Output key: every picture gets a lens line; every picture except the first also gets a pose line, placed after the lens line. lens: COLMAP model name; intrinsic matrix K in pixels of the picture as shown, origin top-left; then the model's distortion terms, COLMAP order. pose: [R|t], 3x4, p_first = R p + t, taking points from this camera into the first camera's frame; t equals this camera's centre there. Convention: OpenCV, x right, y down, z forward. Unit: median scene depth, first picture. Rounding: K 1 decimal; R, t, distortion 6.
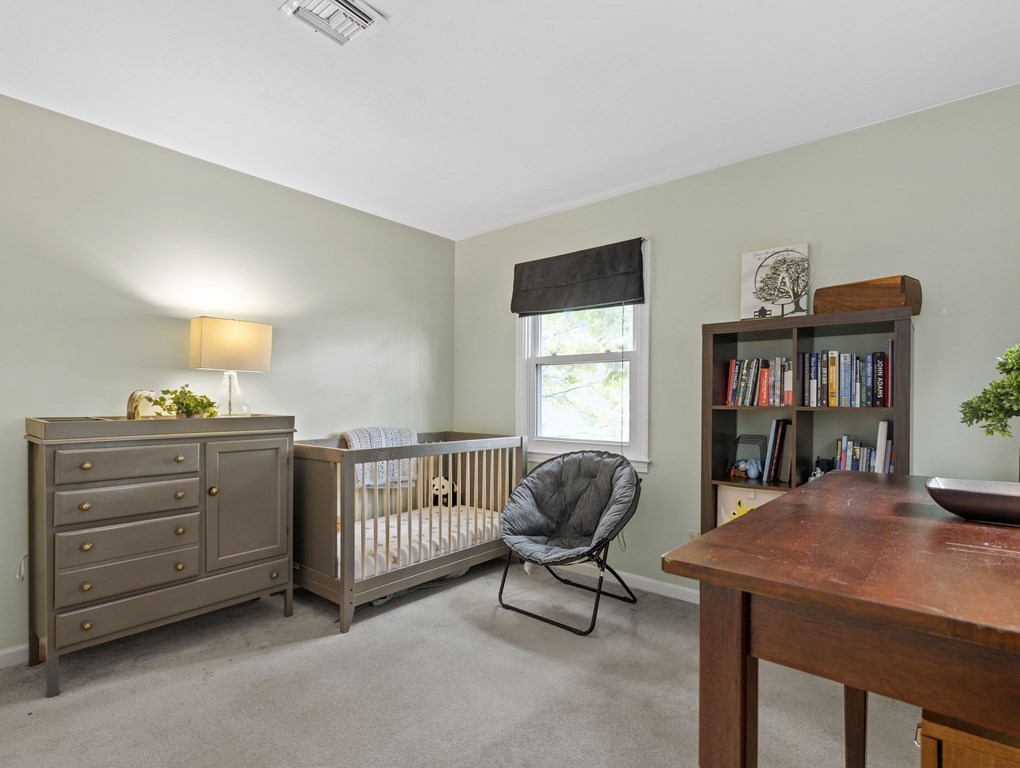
lens RADIAL K [[526.8, 0, 507.8], [0, 526.8, 403.2], [0, 0, 1]] dist [-0.001261, -0.000798]
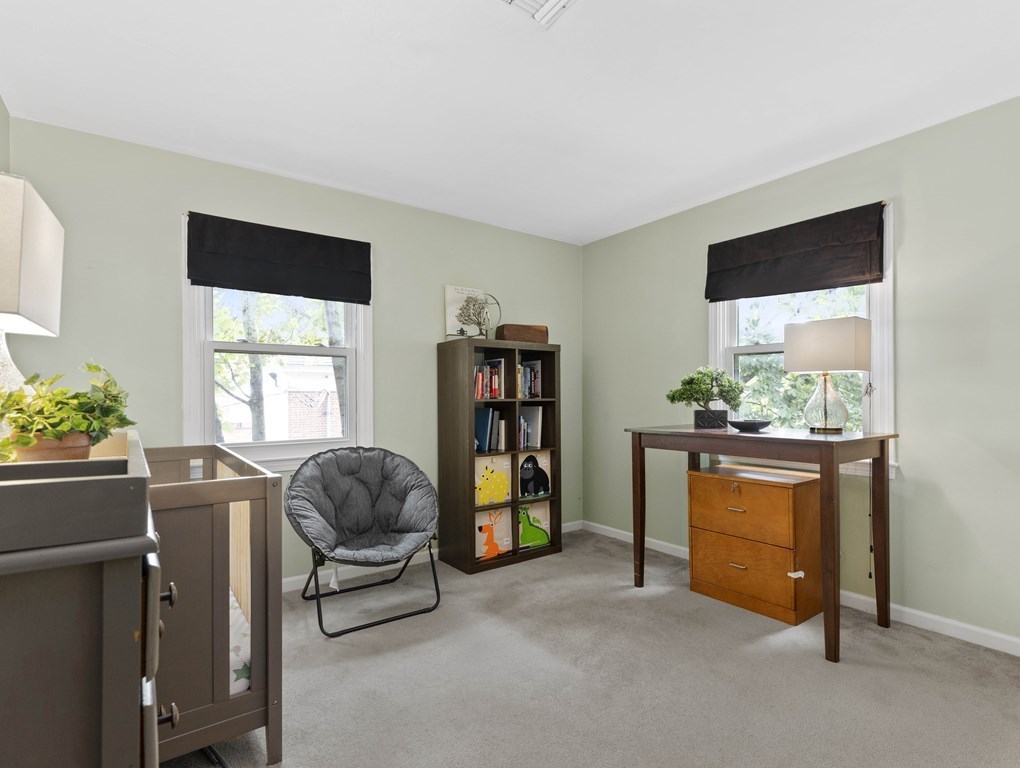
lens RADIAL K [[526.8, 0, 507.8], [0, 526.8, 403.2], [0, 0, 1]] dist [-0.001261, -0.000798]
pose [[0.223103, -0.015005, 0.974679, -0.842771], [0.016547, 0.999796, 0.011604, 0.001566], [-0.974654, 0.013540, 0.223306, 0.572550]]
